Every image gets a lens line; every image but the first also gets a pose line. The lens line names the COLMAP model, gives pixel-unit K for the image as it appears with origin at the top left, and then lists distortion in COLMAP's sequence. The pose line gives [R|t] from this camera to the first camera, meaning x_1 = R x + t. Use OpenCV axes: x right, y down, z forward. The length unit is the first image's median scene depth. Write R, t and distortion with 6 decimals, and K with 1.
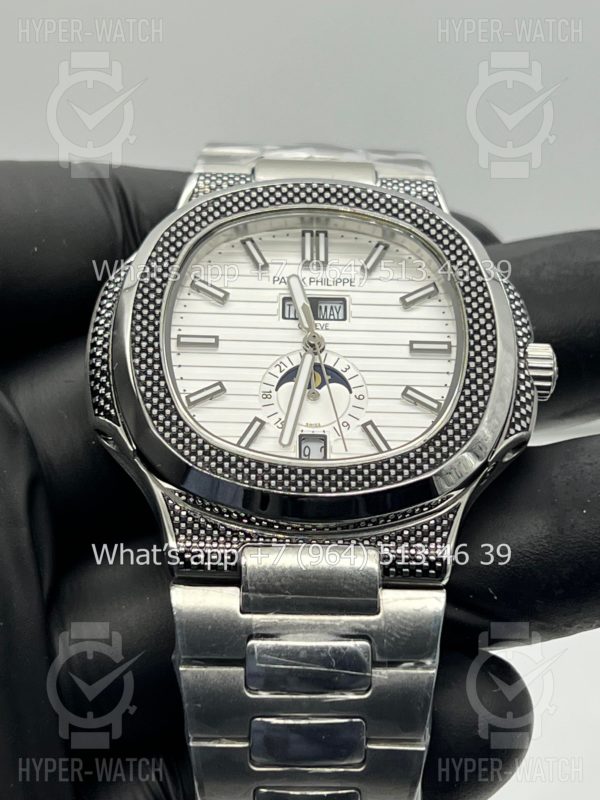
lens RADIAL K [[1917.8, 0, 297.7], [0, 1917.8, 365.3], [0, 0, 1]] dist [0.246186, 0.000000]
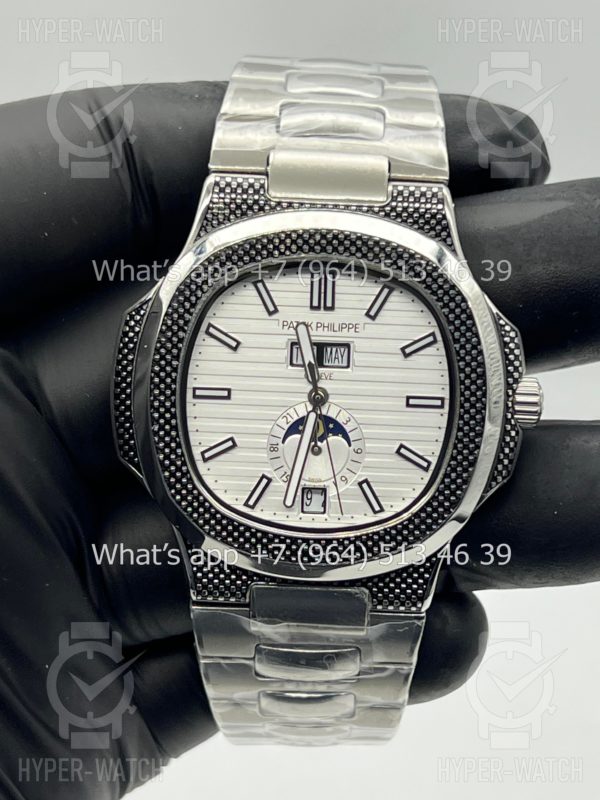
lens RADIAL K [[1917.8, 0, 300.9], [0, 1917.8, 401.6], [0, 0, 1]] dist [0.246186, 0.000000]
pose [[0.998542, 0.032477, -0.043120, 0.045985], [-0.002497, 0.825706, 0.564095, -0.626167], [0.053925, -0.563164, 0.824584, 0.099946]]
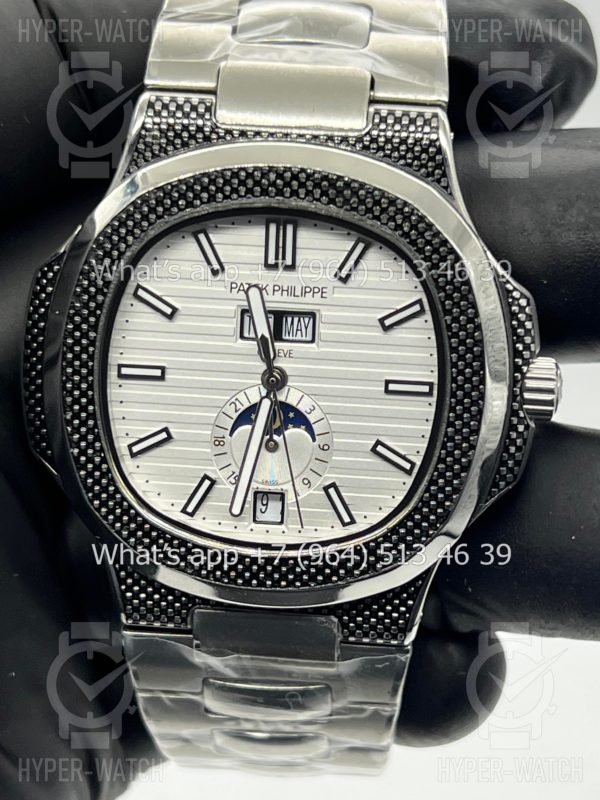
lens RADIAL K [[1917.8, 0, 307.9], [0, 1917.8, 436.9], [0, 0, 1]] dist [0.246186, 0.000000]
pose [[0.992748, 0.053840, -0.107486, 0.118401], [0.025238, 0.780838, 0.624224, -0.532799], [0.117538, -0.622409, 0.773816, 0.317193]]
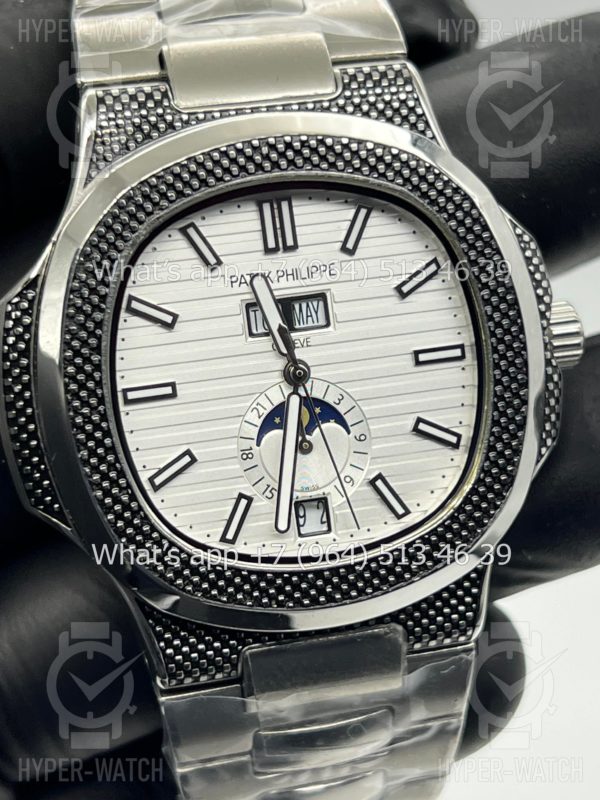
lens RADIAL K [[1917.8, 0, 294.1], [0, 1917.8, 401.7], [0, 0, 1]] dist [0.246186, 0.000000]
pose [[0.977222, -0.140696, 0.158875, -0.118707], [0.030915, 0.835031, 0.549334, -0.432359], [-0.209955, -0.531910, 0.820360, 0.354519]]
